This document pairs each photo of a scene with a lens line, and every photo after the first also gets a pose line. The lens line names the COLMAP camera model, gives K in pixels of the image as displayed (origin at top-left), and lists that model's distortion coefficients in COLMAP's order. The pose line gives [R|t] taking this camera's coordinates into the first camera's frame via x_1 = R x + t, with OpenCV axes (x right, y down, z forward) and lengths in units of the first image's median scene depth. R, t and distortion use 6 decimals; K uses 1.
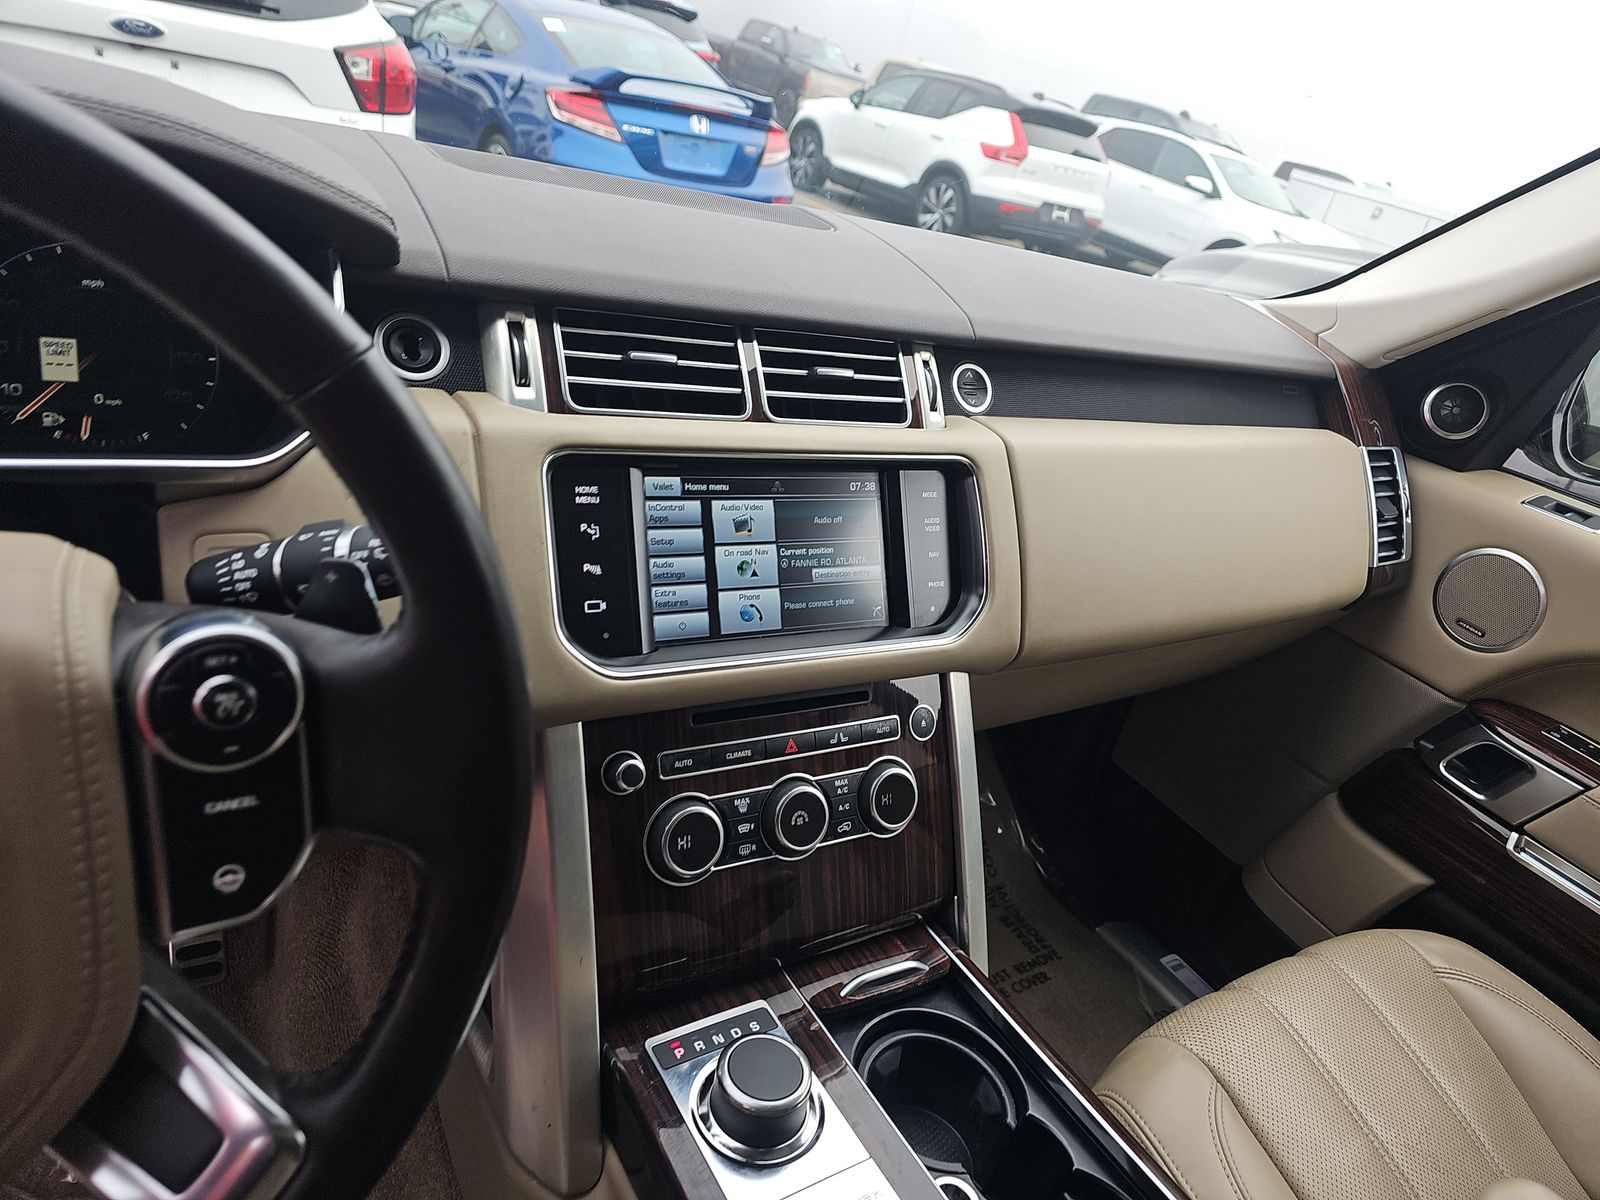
lens RADIAL K [[1068.8, 0, 800.0], [0, 1068.8, 600.0], [0, 0, 1]] dist [0.124364, -0.131971]
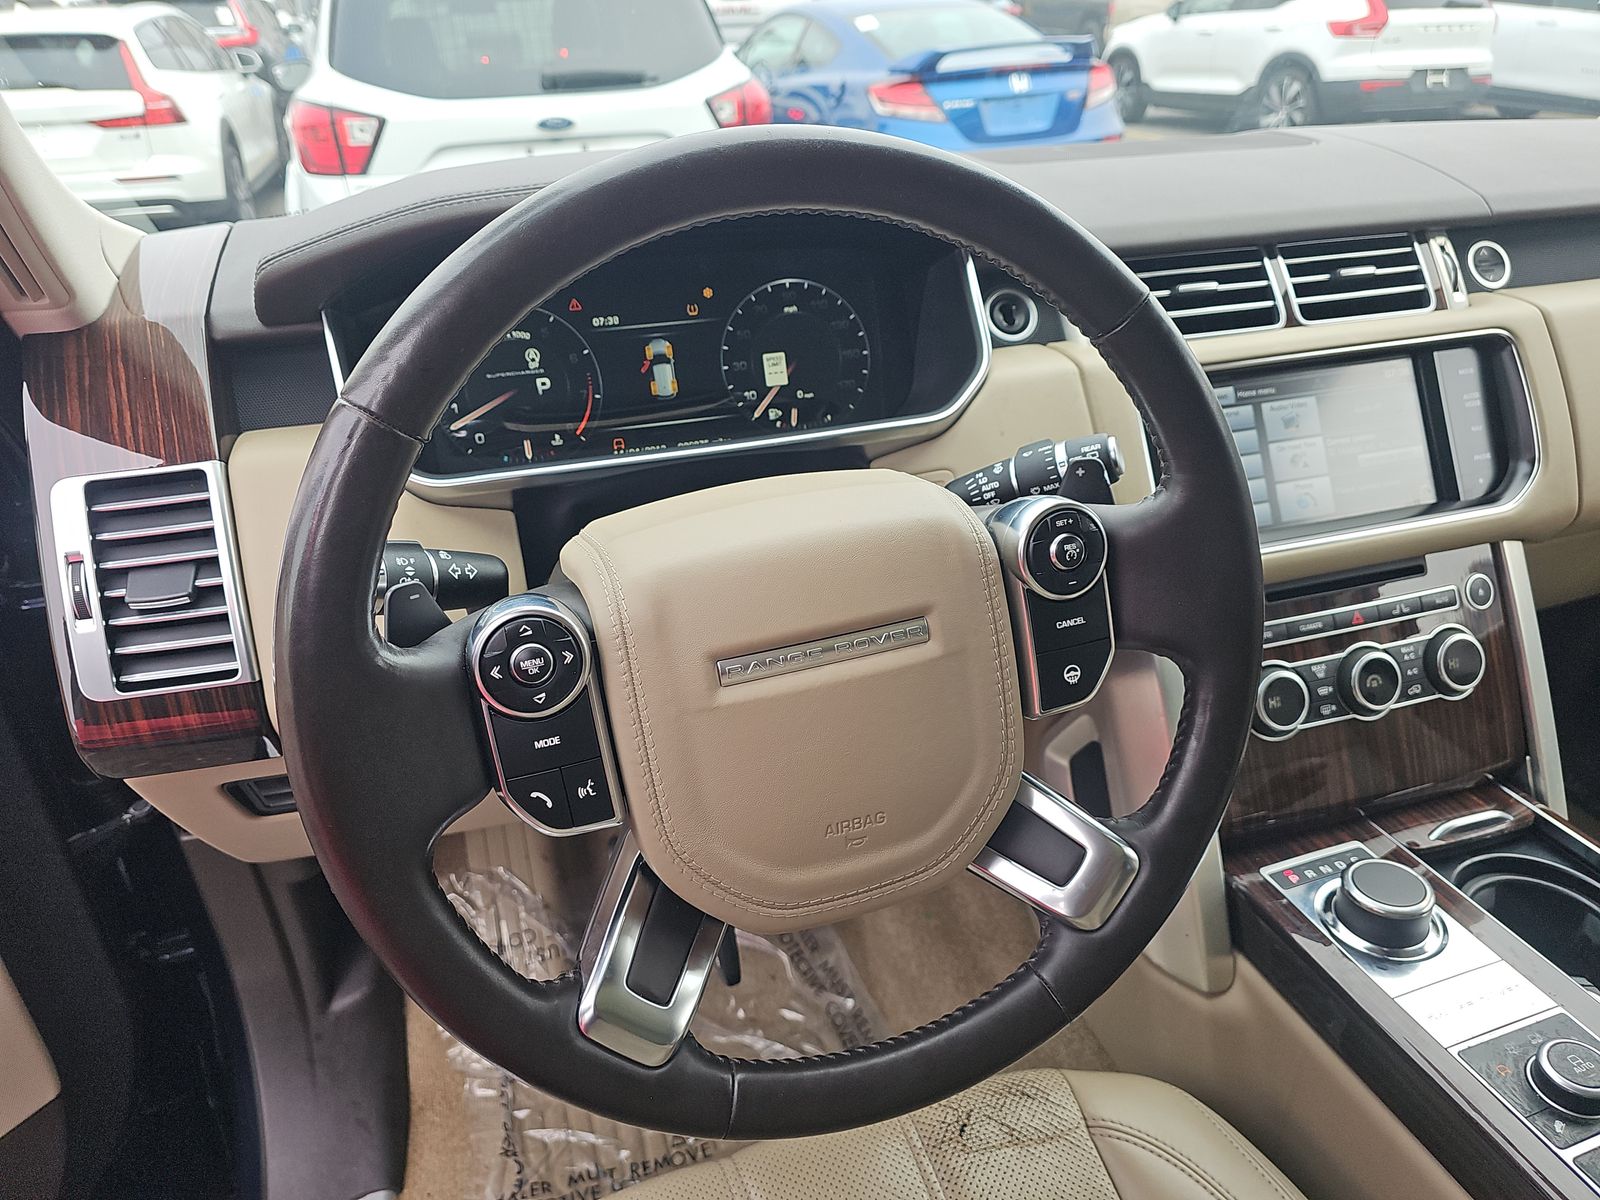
lens RADIAL K [[1088.8, 0, 804.0], [0, 1088.8, 607.6], [0, 0, 1]] dist [0.022331, -0.001516]
pose [[0.944852, -0.098954, -0.312189, -0.179161], [0.107172, 0.994198, 0.009230, 0.051716], [0.309465, -0.042179, 0.949975, -0.221404]]
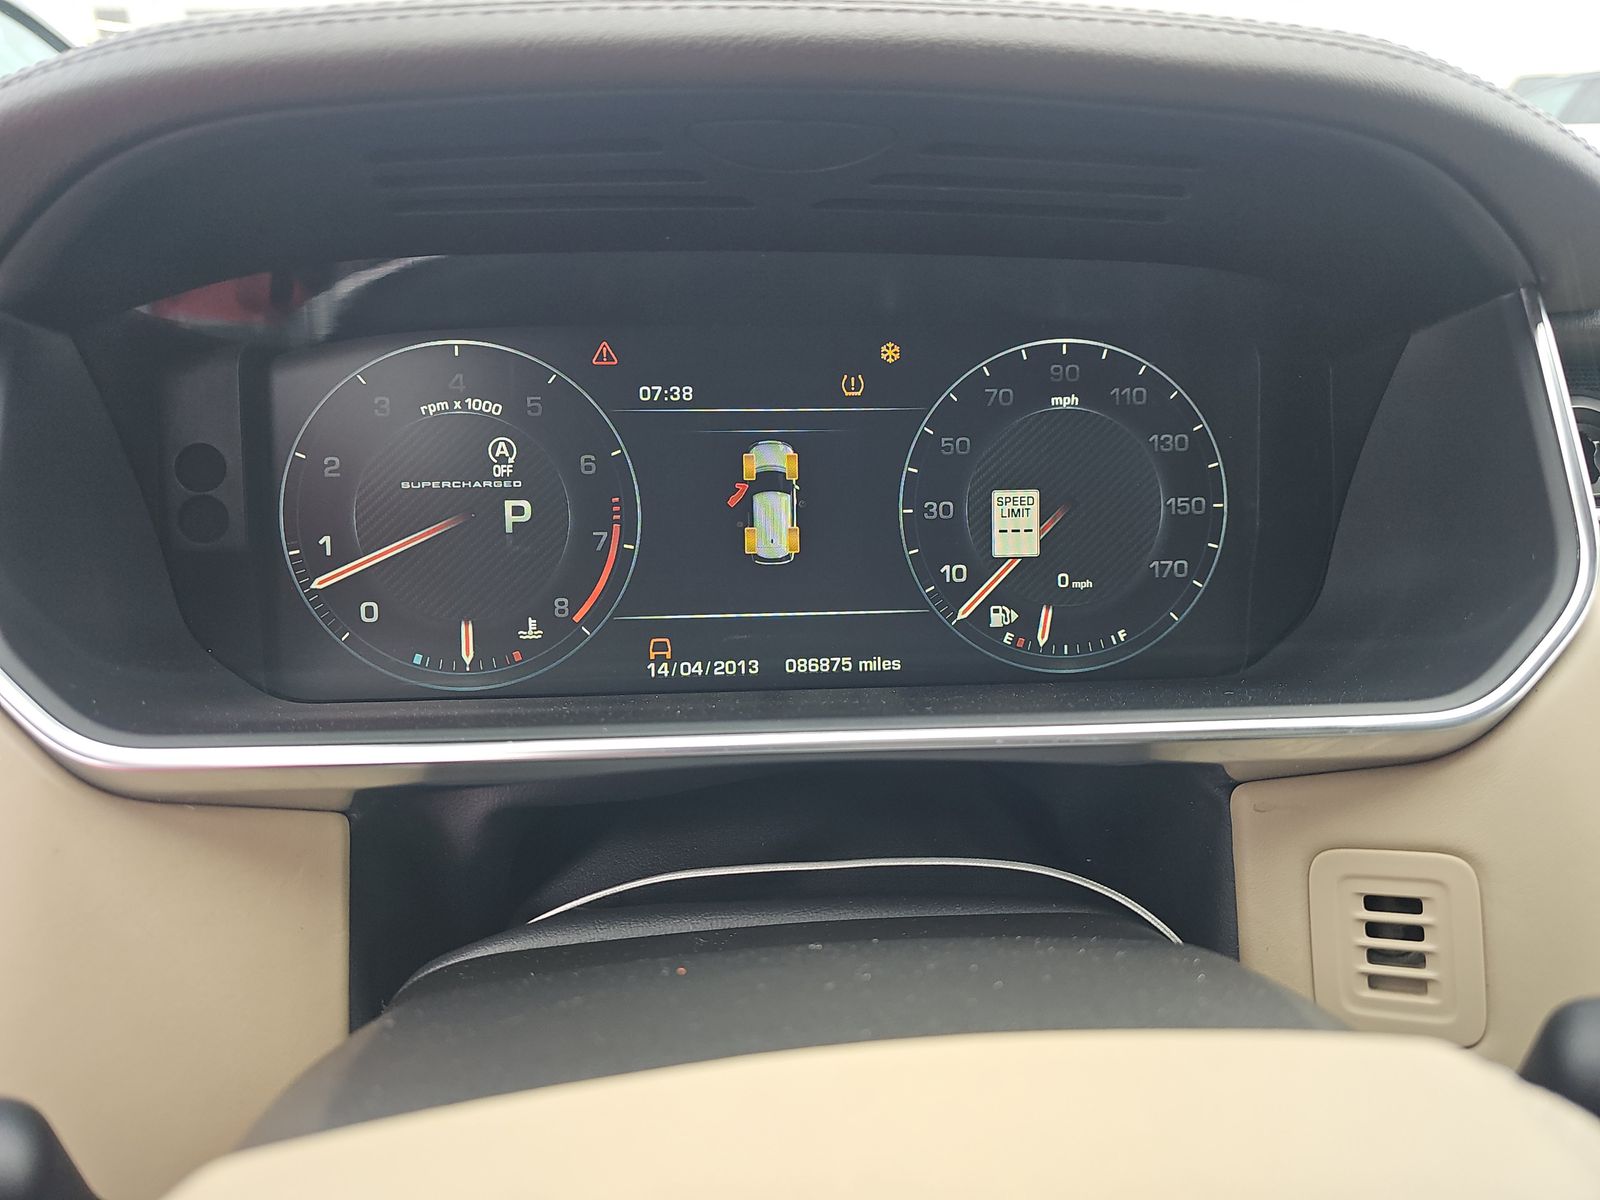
lens RADIAL K [[1088.8, 0, 804.0], [0, 1088.8, 607.6], [0, 0, 1]] dist [0.022331, -0.001516]
pose [[0.872916, -0.011697, -0.487731, -0.347913], [-0.028757, 0.996741, -0.075372, -0.087011], [0.487023, 0.079819, 0.869734, 0.287040]]
